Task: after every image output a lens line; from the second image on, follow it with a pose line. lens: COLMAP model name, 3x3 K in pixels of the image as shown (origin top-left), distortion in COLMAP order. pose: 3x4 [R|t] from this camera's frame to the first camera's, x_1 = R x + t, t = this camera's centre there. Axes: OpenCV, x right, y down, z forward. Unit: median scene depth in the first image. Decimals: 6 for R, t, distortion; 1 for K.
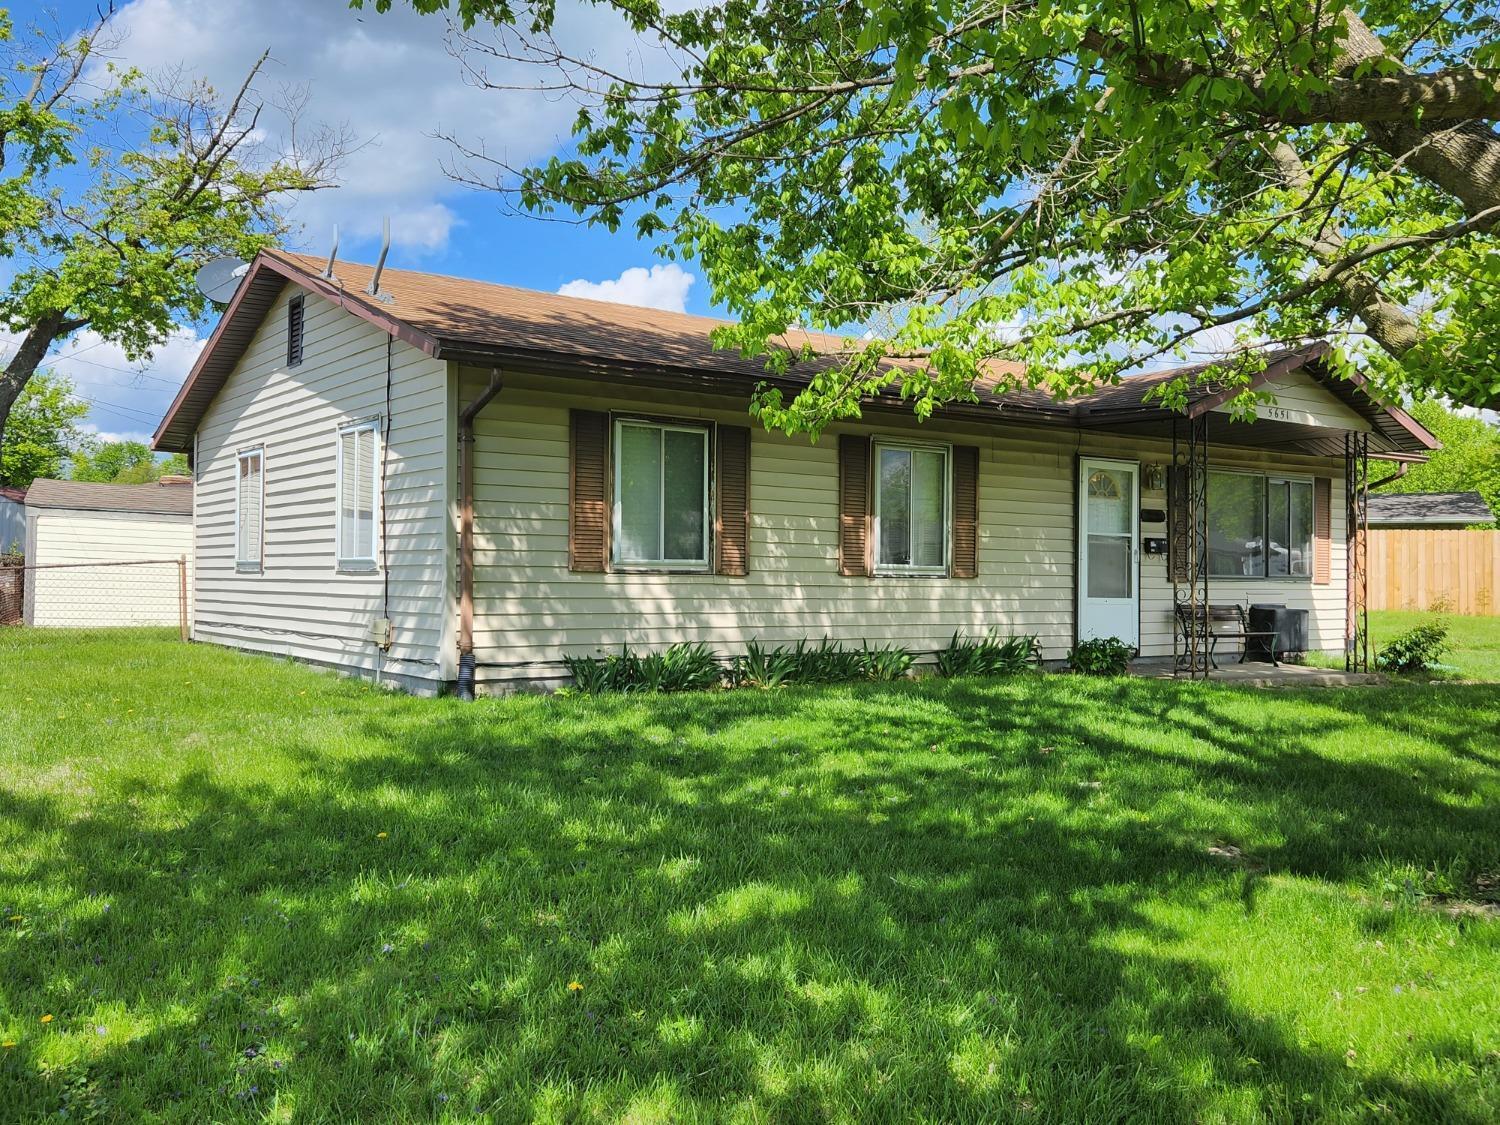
lens RADIAL K [[1356.9, 0, 750.0], [0, 1356.9, 562.5], [0, 0, 1]] dist [0.130280, -0.004562]
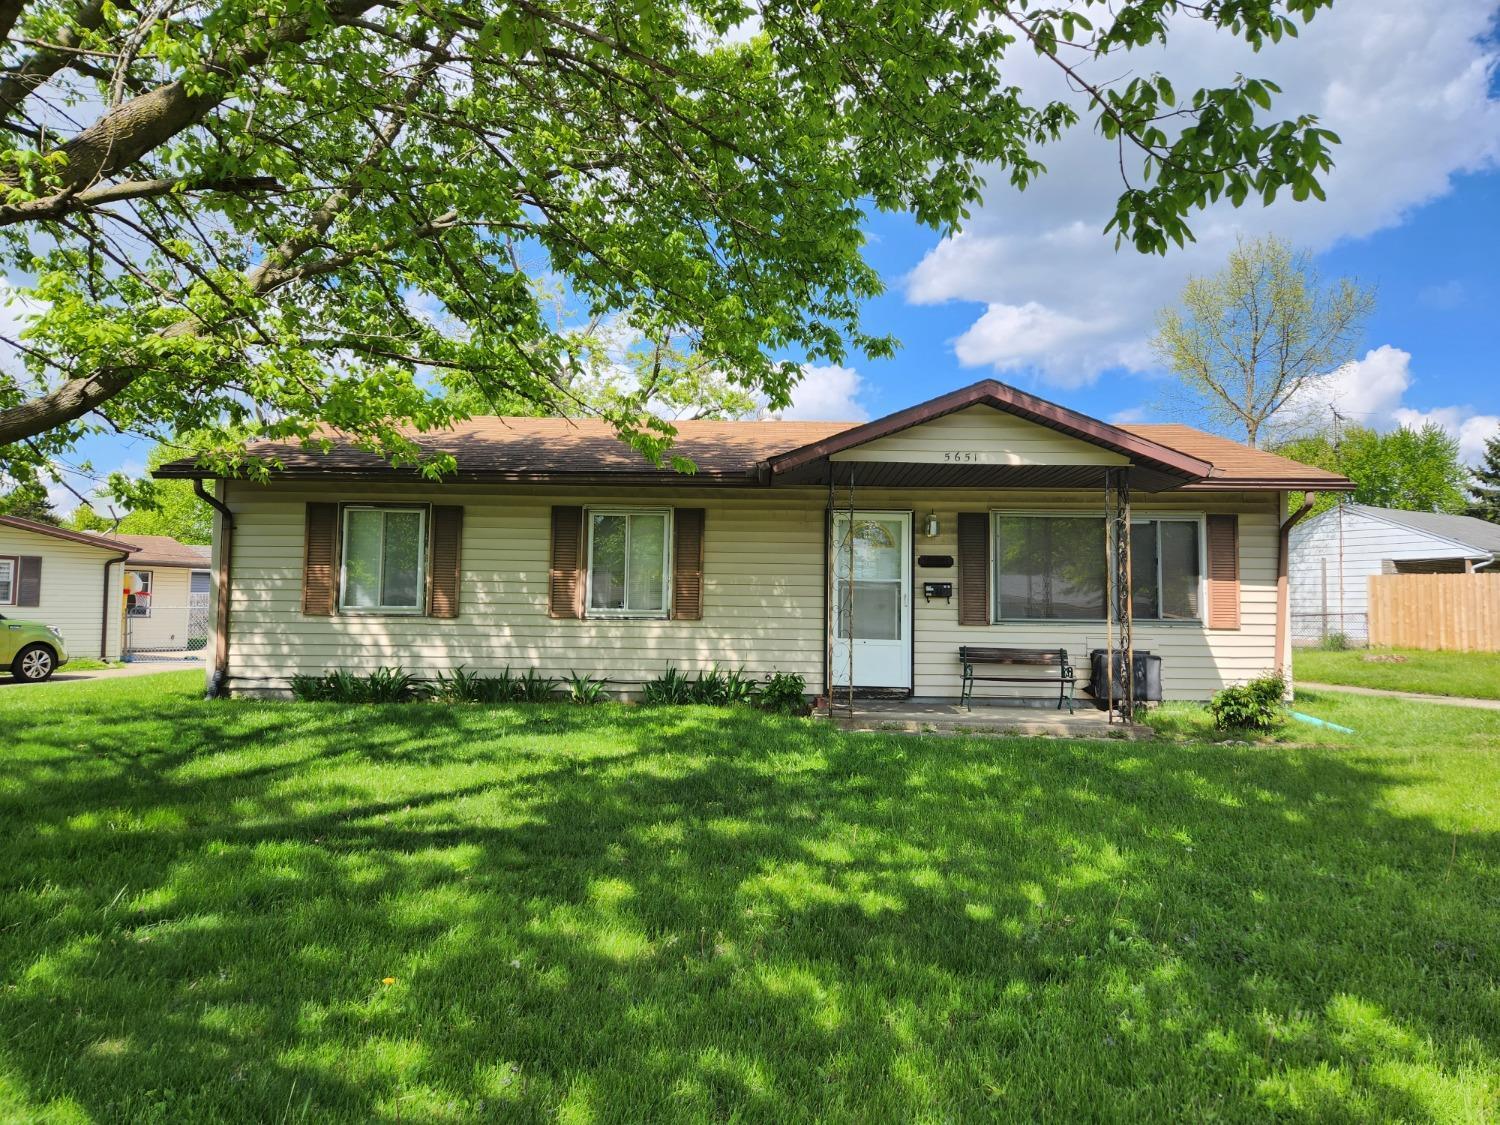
lens RADIAL K [[1356.9, 0, 750.0], [0, 1356.9, 562.5], [0, 0, 1]] dist [0.130280, -0.004562]
pose [[0.797782, -0.046340, -0.601163, 0.968407], [0.002237, 0.997263, -0.073905, 0.051870], [0.602942, 0.057616, 0.795702, 0.110561]]
